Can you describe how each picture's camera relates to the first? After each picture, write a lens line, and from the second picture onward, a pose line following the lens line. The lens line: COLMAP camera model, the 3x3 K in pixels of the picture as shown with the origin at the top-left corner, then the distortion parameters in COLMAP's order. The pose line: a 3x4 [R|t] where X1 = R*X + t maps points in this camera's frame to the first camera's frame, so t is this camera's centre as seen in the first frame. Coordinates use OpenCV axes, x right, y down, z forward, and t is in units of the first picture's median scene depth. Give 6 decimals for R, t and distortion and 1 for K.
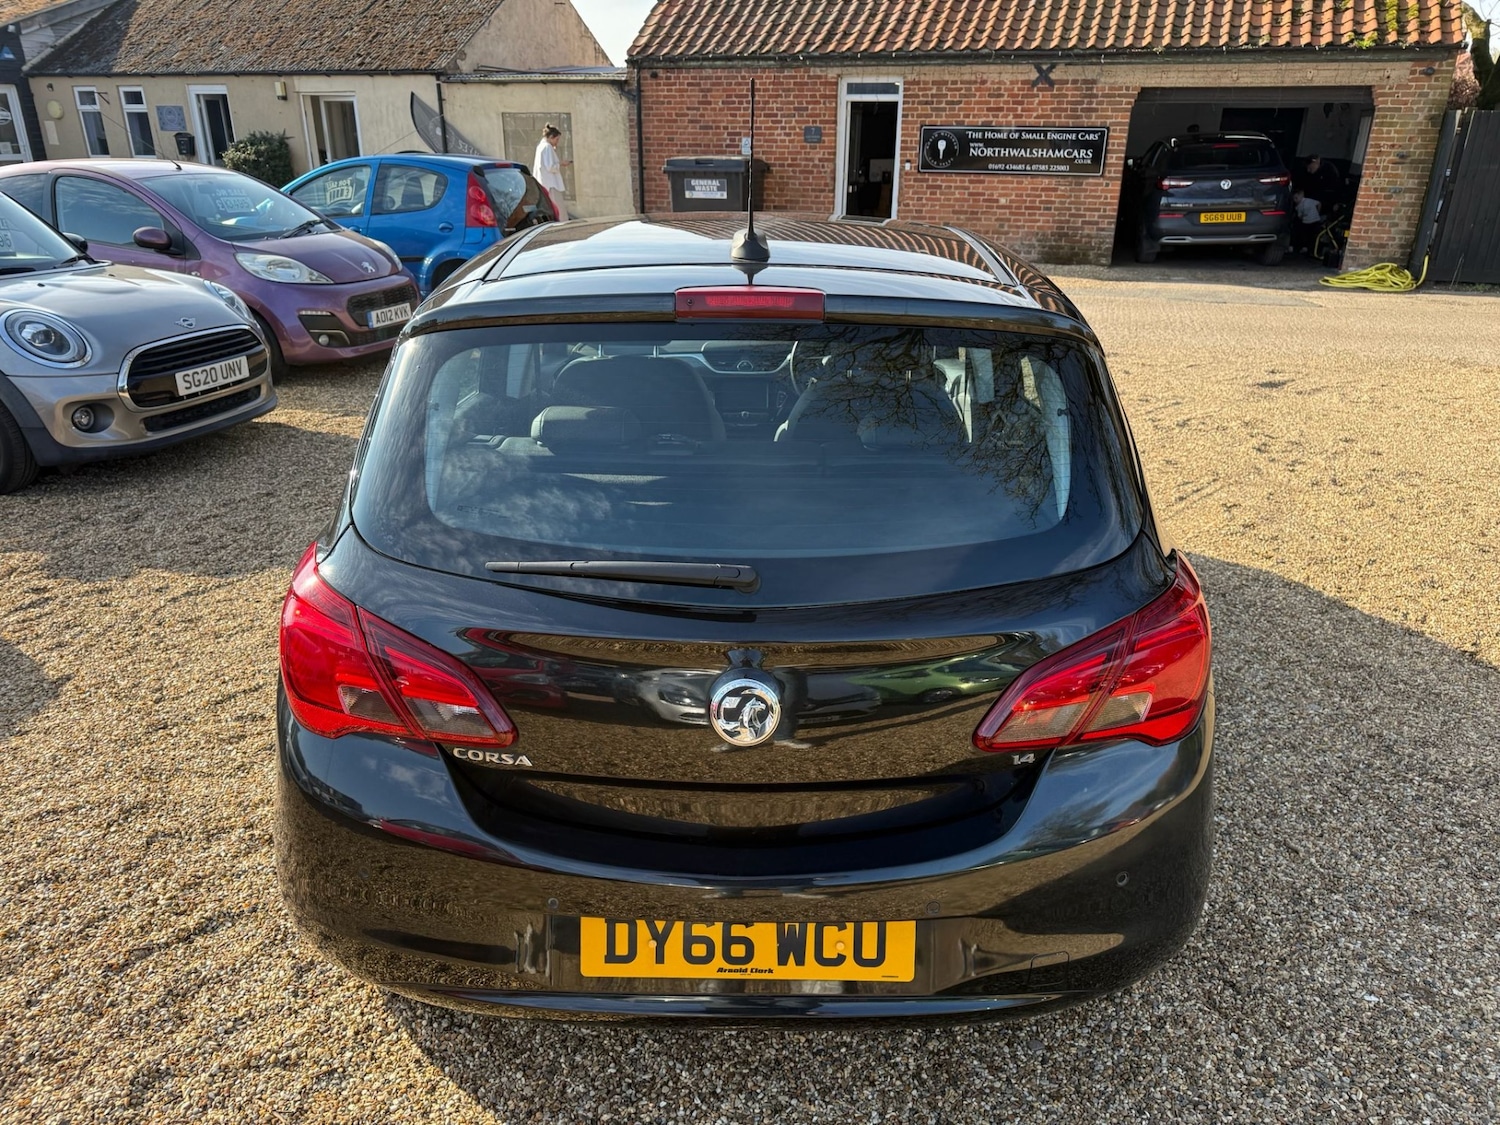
lens RADIAL K [[1037.3, 0, 755.0], [0, 1037.3, 576.0], [0, 0, 1]] dist [0.018929, -0.021526]
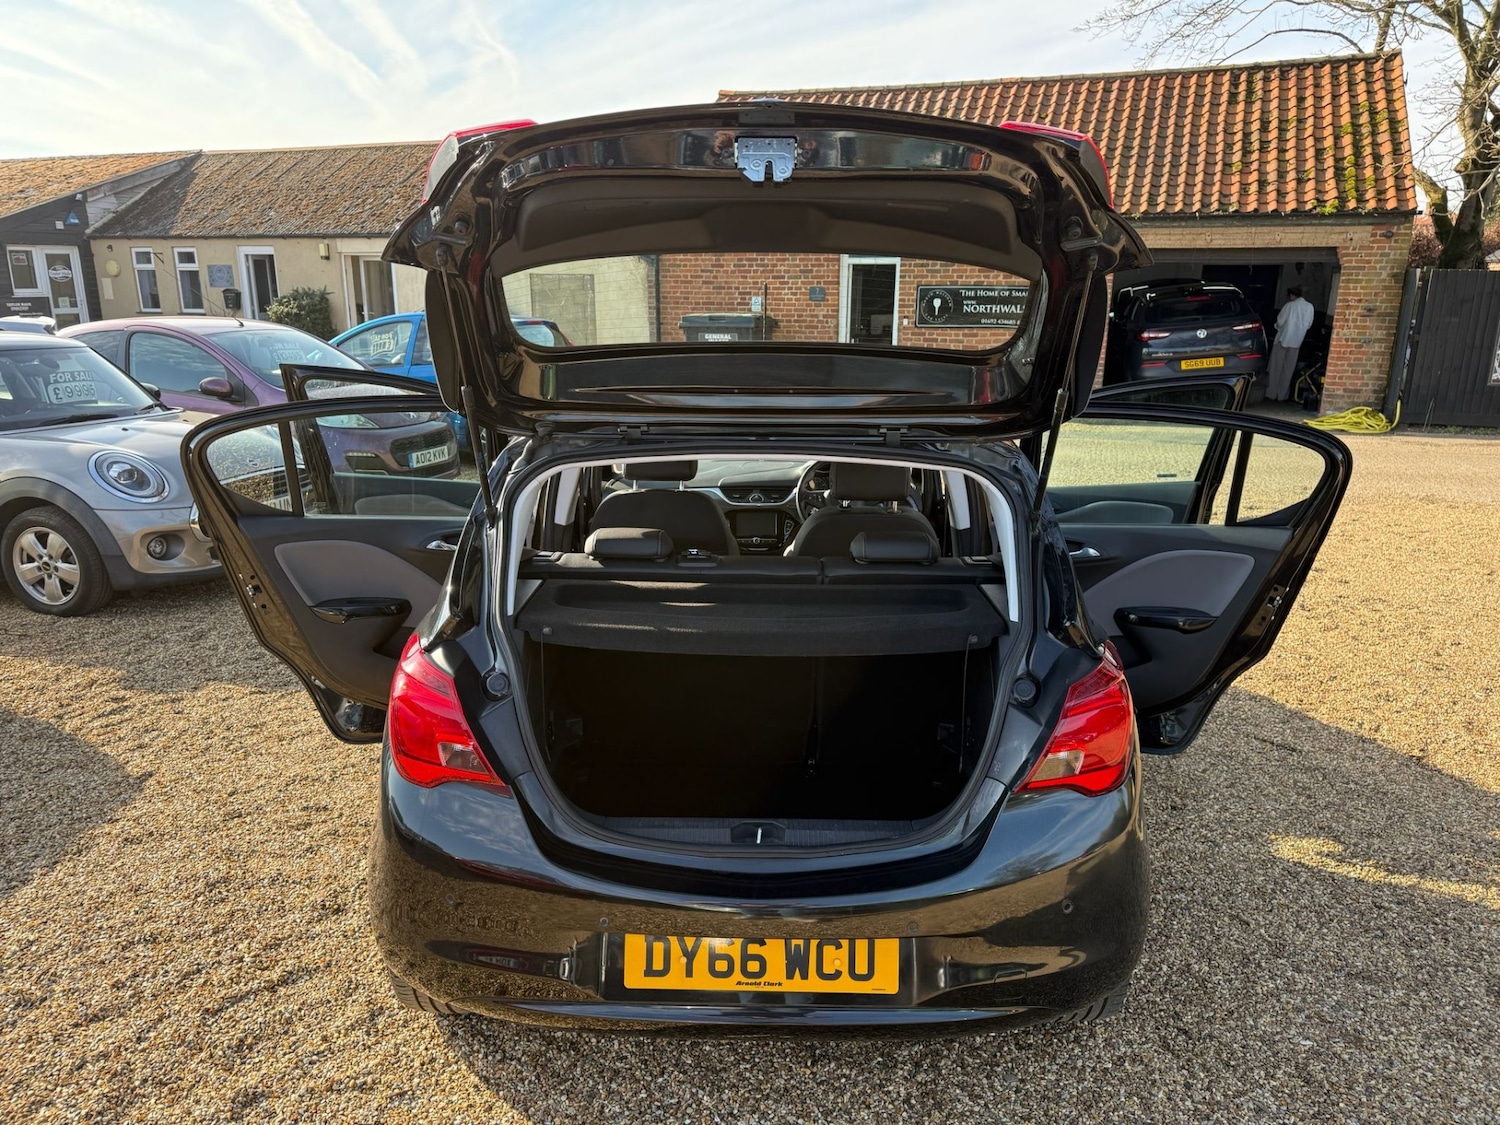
lens RADIAL K [[1013.3, 0, 754.6], [0, 1013.3, 589.6], [0, 0, 1]] dist [0.096593, -0.117188]
pose [[0.999964, 0.000939, -0.008438, -0.000506], [-0.001908, 0.993294, -0.115602, 0.005691], [0.008272, 0.115614, 0.993260, -0.024051]]
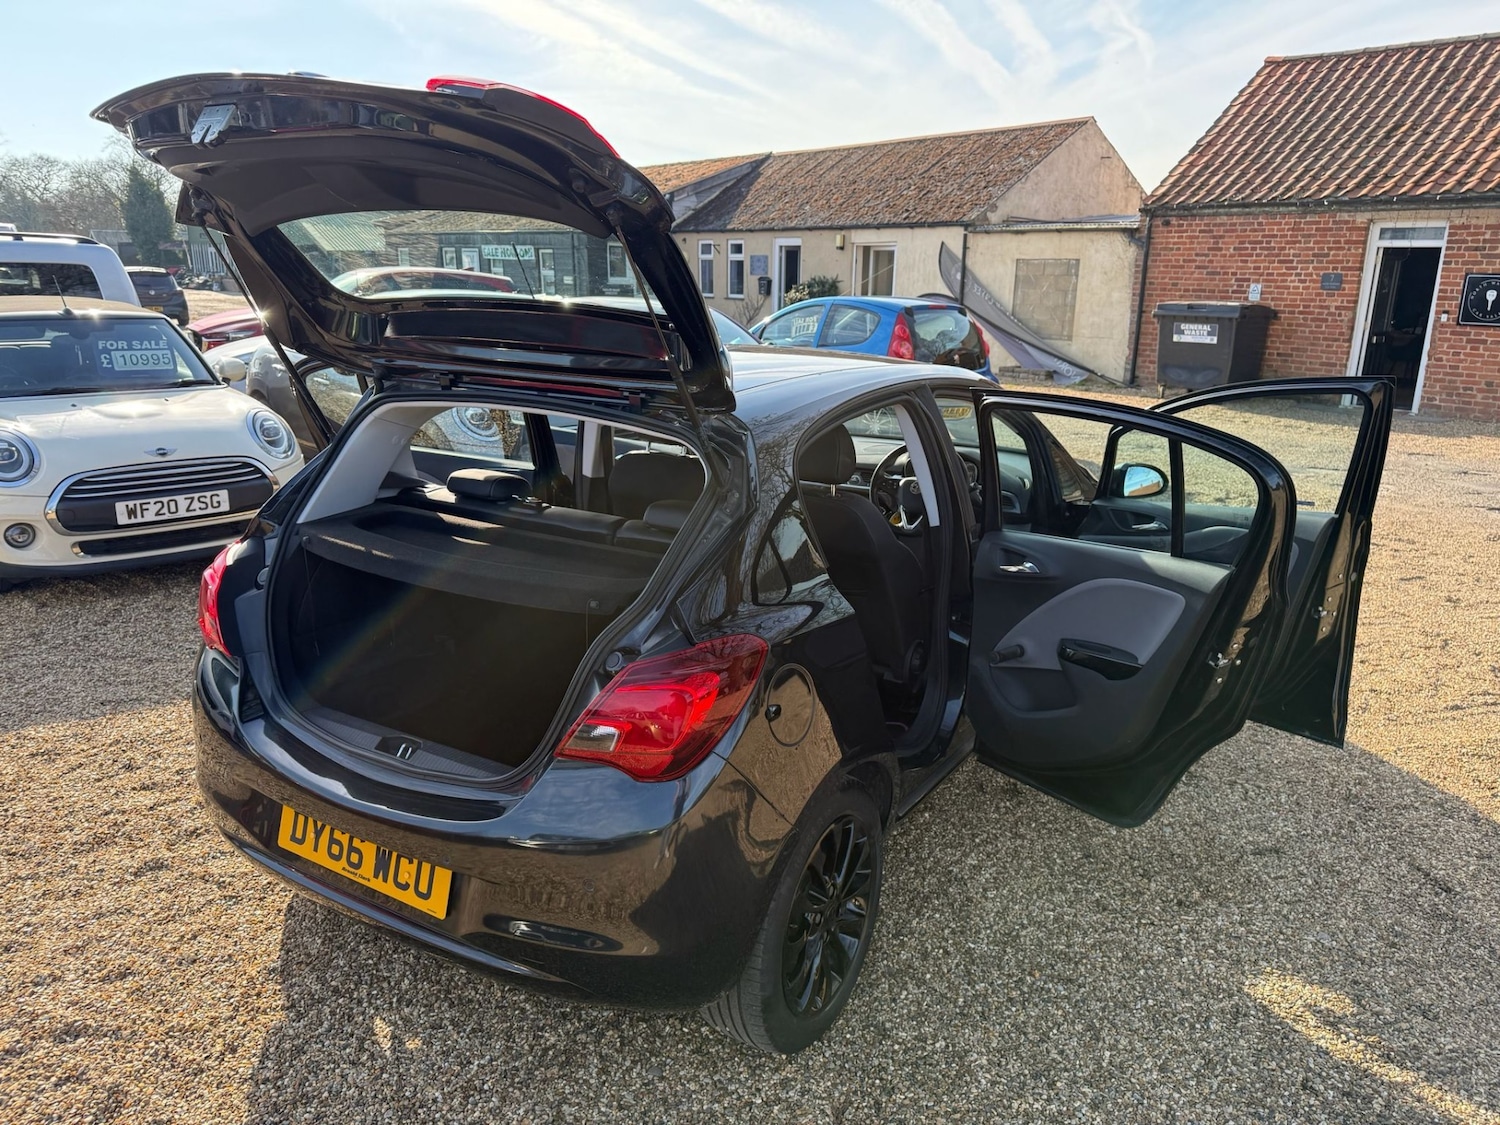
lens RADIAL K [[1036.4, 0, 755.1], [0, 1036.4, 610.9], [0, 0, 1]] dist [-0.024472, 0.002322]
pose [[0.863995, 0.156599, -0.478529, 0.098184], [-0.198591, 0.979343, -0.038069, -0.001229], [0.462682, 0.127923, 0.877246, 0.000062]]
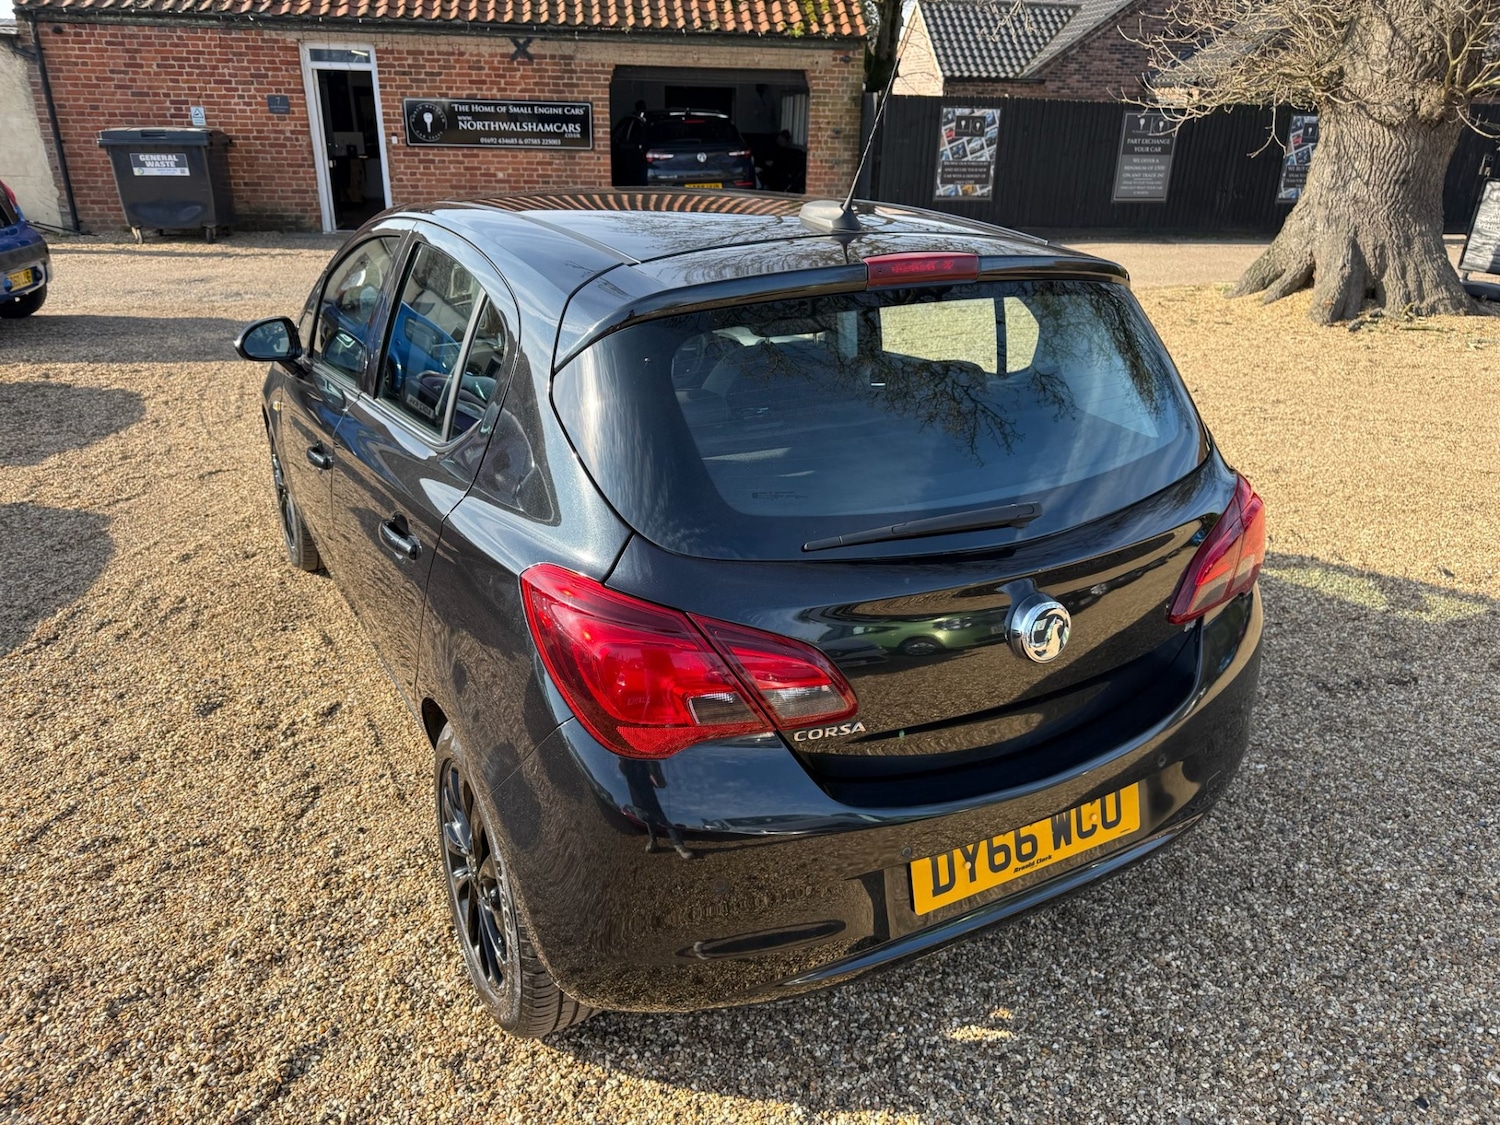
lens RADIAL K [[1051.5, 0, 754.1], [0, 1051.5, 566.8], [0, 0, 1]] dist [0.000681, -0.002255]
pose [[0.874042, -0.181830, 0.450543, -0.070381], [0.176779, 0.982785, 0.053685, -0.005015], [-0.452548, 0.032724, 0.891139, 0.010573]]
